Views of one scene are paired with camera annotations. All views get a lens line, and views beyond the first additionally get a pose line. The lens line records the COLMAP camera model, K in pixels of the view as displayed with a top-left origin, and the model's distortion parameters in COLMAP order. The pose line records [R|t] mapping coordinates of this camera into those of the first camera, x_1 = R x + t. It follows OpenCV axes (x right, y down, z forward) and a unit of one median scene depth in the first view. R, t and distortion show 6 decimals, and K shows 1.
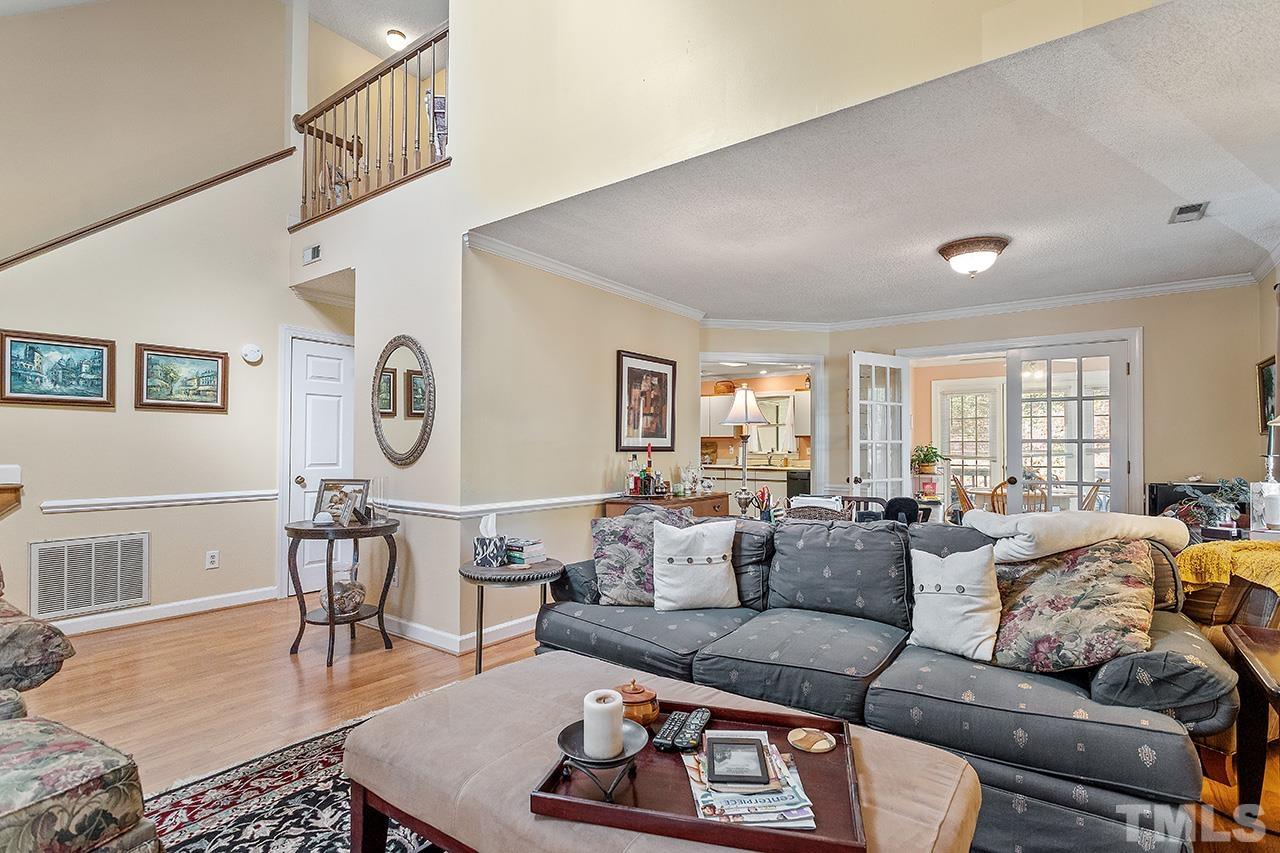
lens RADIAL K [[617.8, 0, 647.0], [0, 617.8, 437.0], [0, 0, 1]] dist [0.005653, 0.000410]
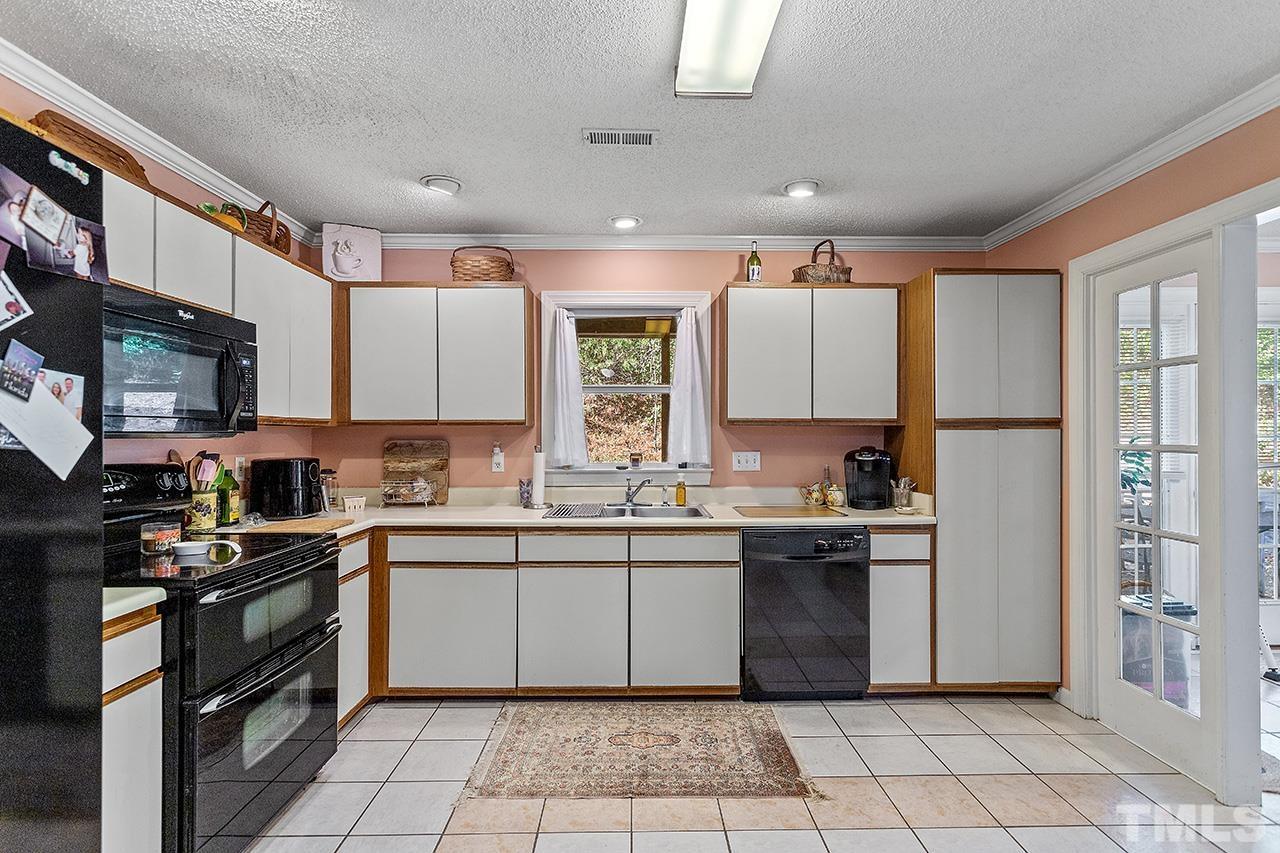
lens RADIAL K [[617.8, 0, 643.2], [0, 617.8, 431.6], [0, 0, 1]] dist [0.005653, 0.000410]
pose [[0.796144, -0.002832, 0.605101, -0.005355], [-0.006811, 0.999884, 0.013641, 0.002618], [-0.605069, -0.014981, 0.796032, 2.509433]]
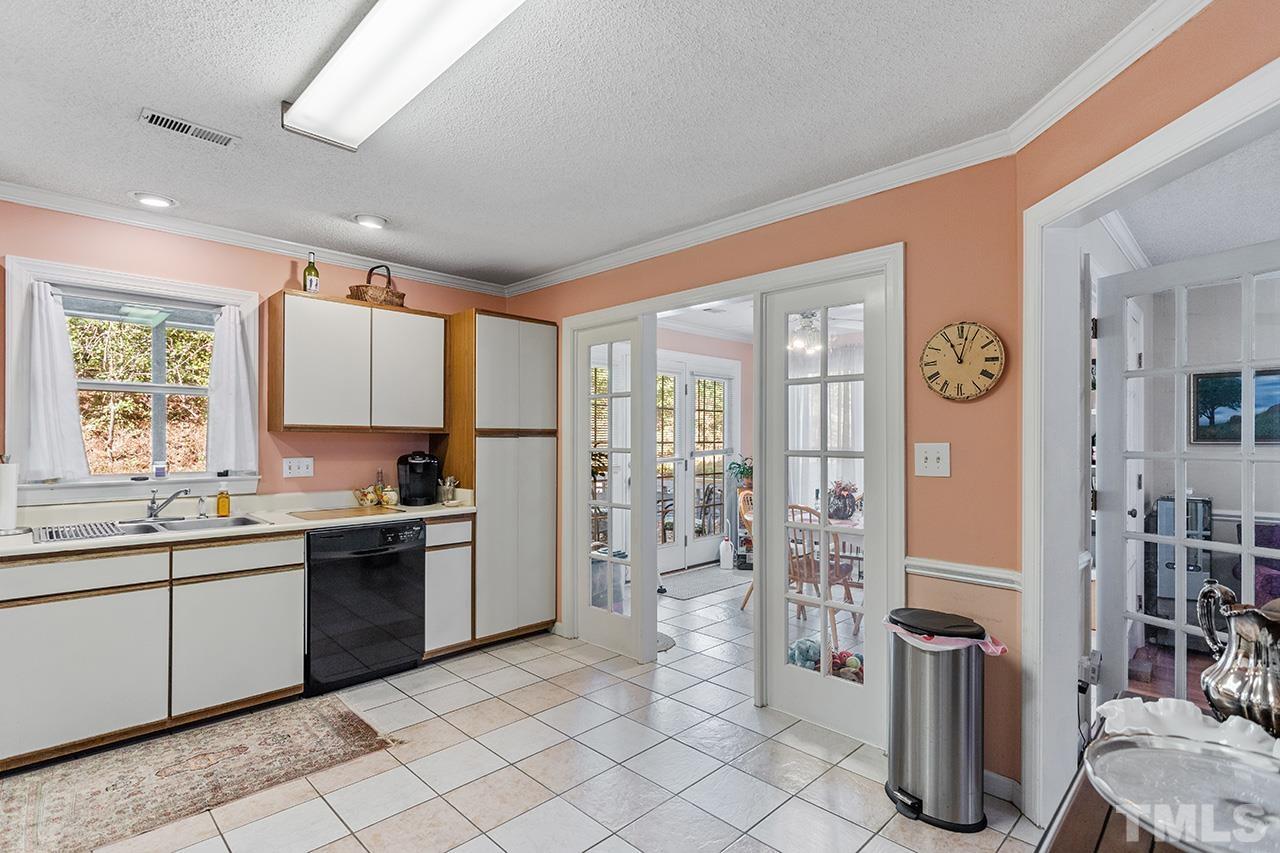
lens RADIAL K [[617.8, 0, 641.4], [0, 617.8, 438.4], [0, 0, 1]] dist [0.005653, 0.000410]
pose [[0.154446, -0.000305, 0.988001, -0.214711], [-0.018994, 0.999814, 0.003278, 0.002064], [-0.987819, -0.019273, 0.154412, 2.494381]]
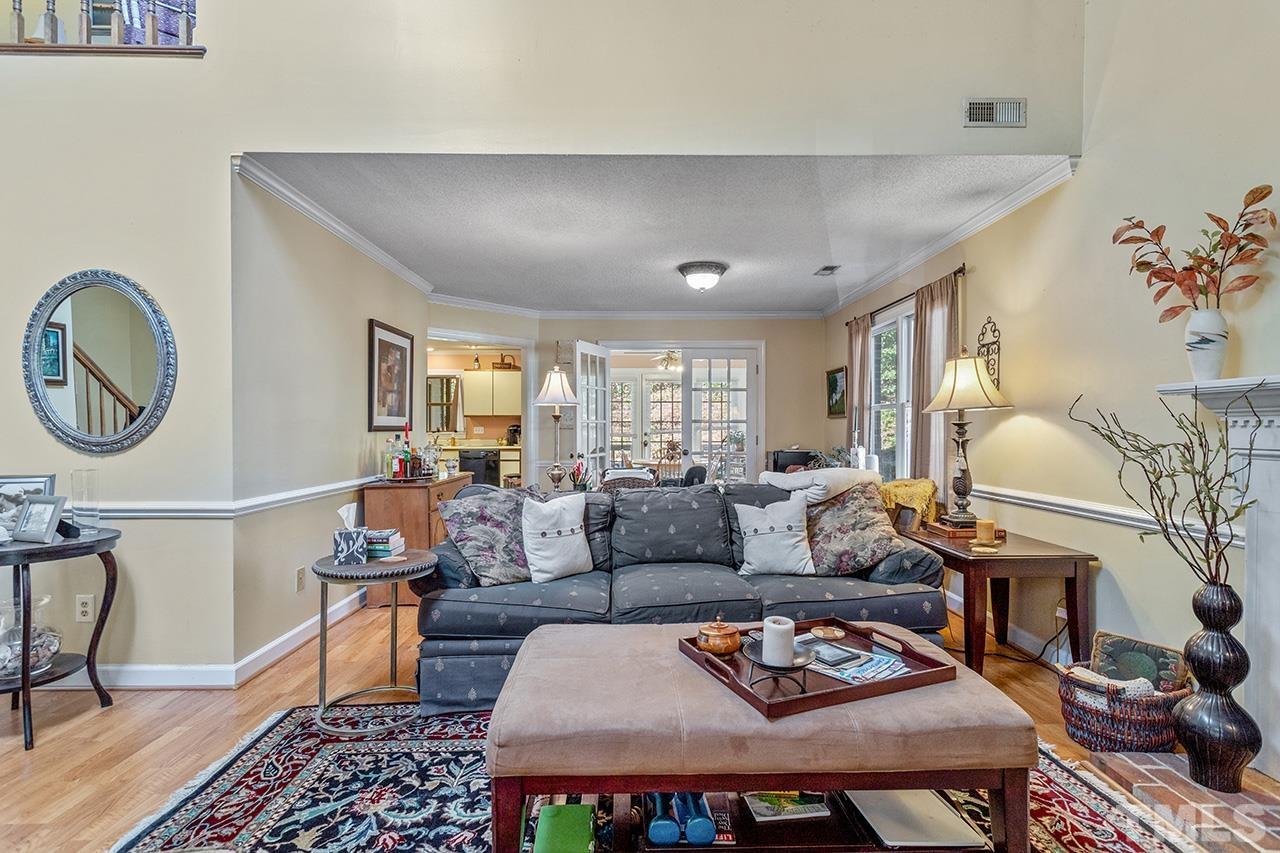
lens RADIAL K [[617.8, 0, 643.1], [0, 617.8, 431.2], [0, 0, 1]] dist [0.005653, 0.000410]
pose [[0.800678, -0.006391, 0.599061, -0.432172], [-0.007761, 0.999749, 0.021039, 0.001428], [-0.599044, -0.021495, 0.800427, 0.062849]]
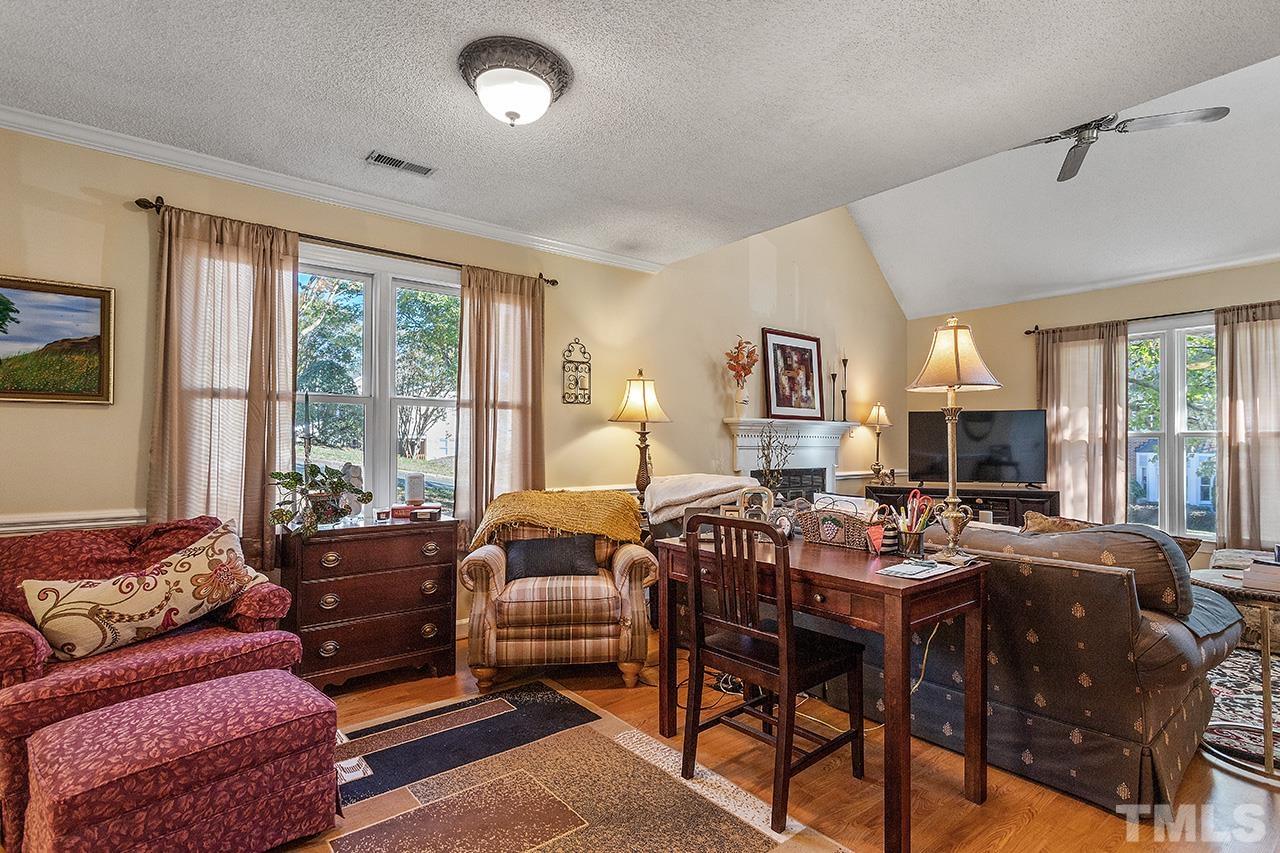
lens RADIAL K [[617.8, 0, 647.6], [0, 617.8, 431.8], [0, 0, 1]] dist [0.005653, 0.000410]
pose [[-0.963653, -0.003238, 0.267139, 0.326876], [-0.012574, 0.999368, -0.033243, 0.050790], [-0.266863, -0.035394, -0.963084, 1.935756]]
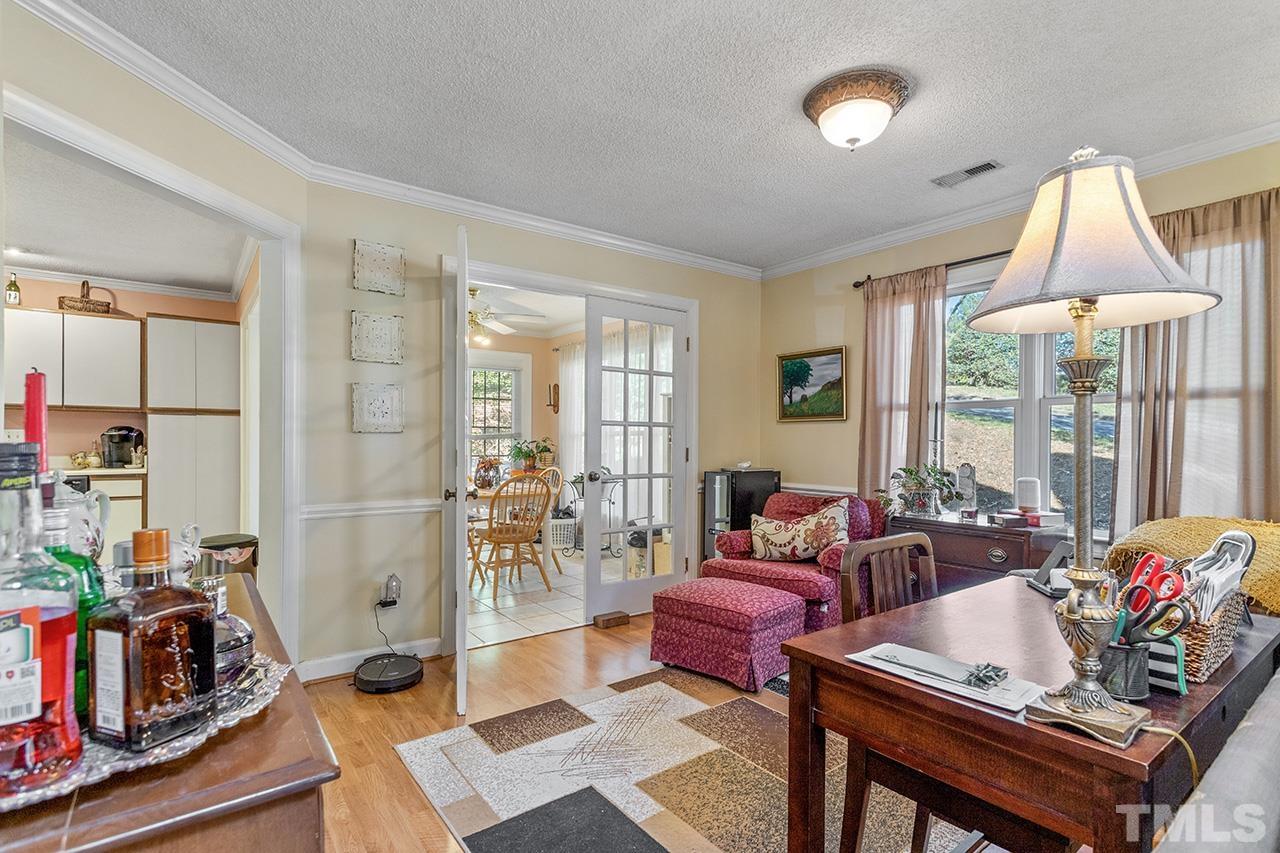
lens RADIAL K [[617.8, 0, 640.3], [0, 617.8, 447.4], [0, 0, 1]] dist [0.005653, 0.000410]
pose [[0.306739, -0.011733, 0.951721, -0.158733], [-0.022289, 0.999561, 0.019506, 0.036556], [-0.951533, -0.027196, 0.306343, 1.294530]]
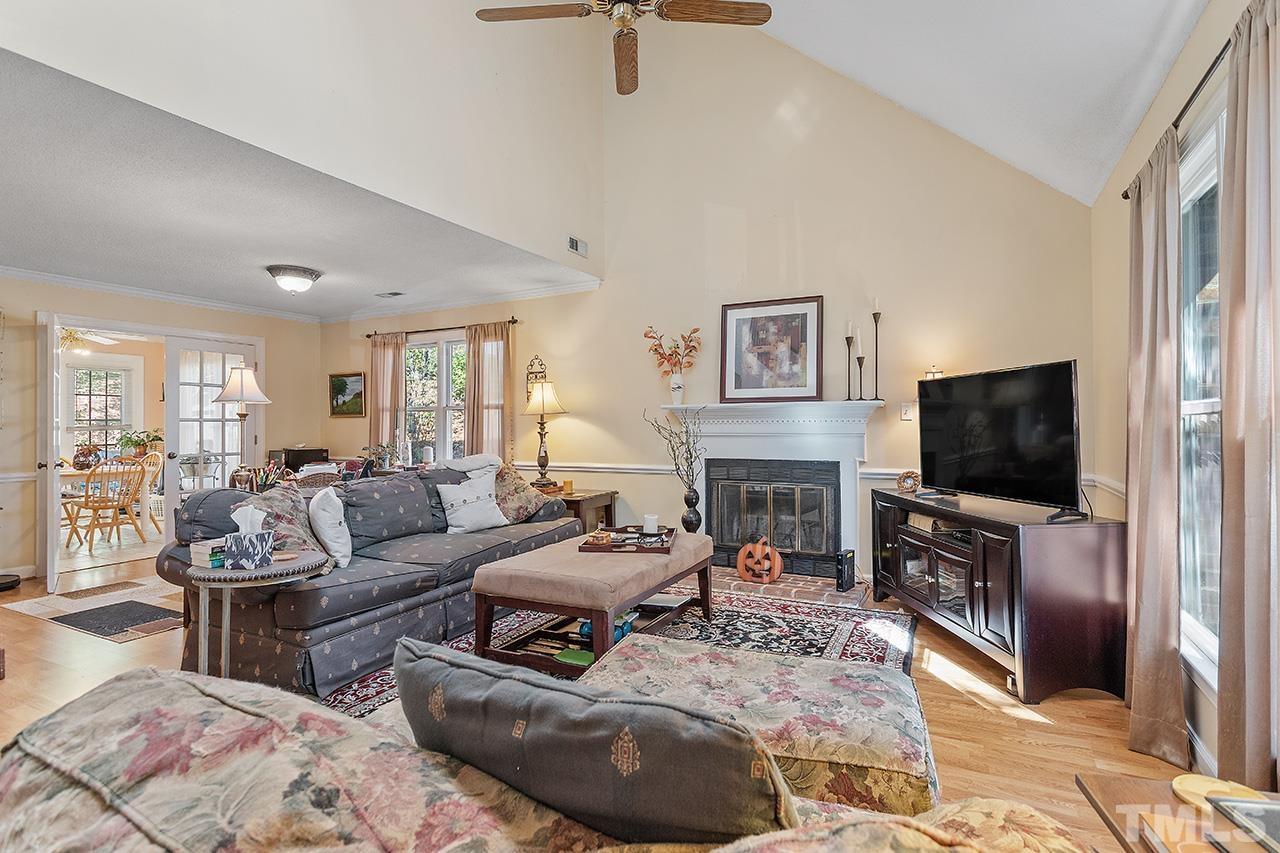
lens RADIAL K [[617.8, 0, 643.6], [0, 617.8, 419.8], [0, 0, 1]] dist [0.005653, 0.000410]
pose [[-0.144330, 0.005789, 0.989513, -1.122812], [-0.011962, 0.999900, -0.007594, 0.008980], [-0.989457, -0.012932, -0.144246, 0.584183]]
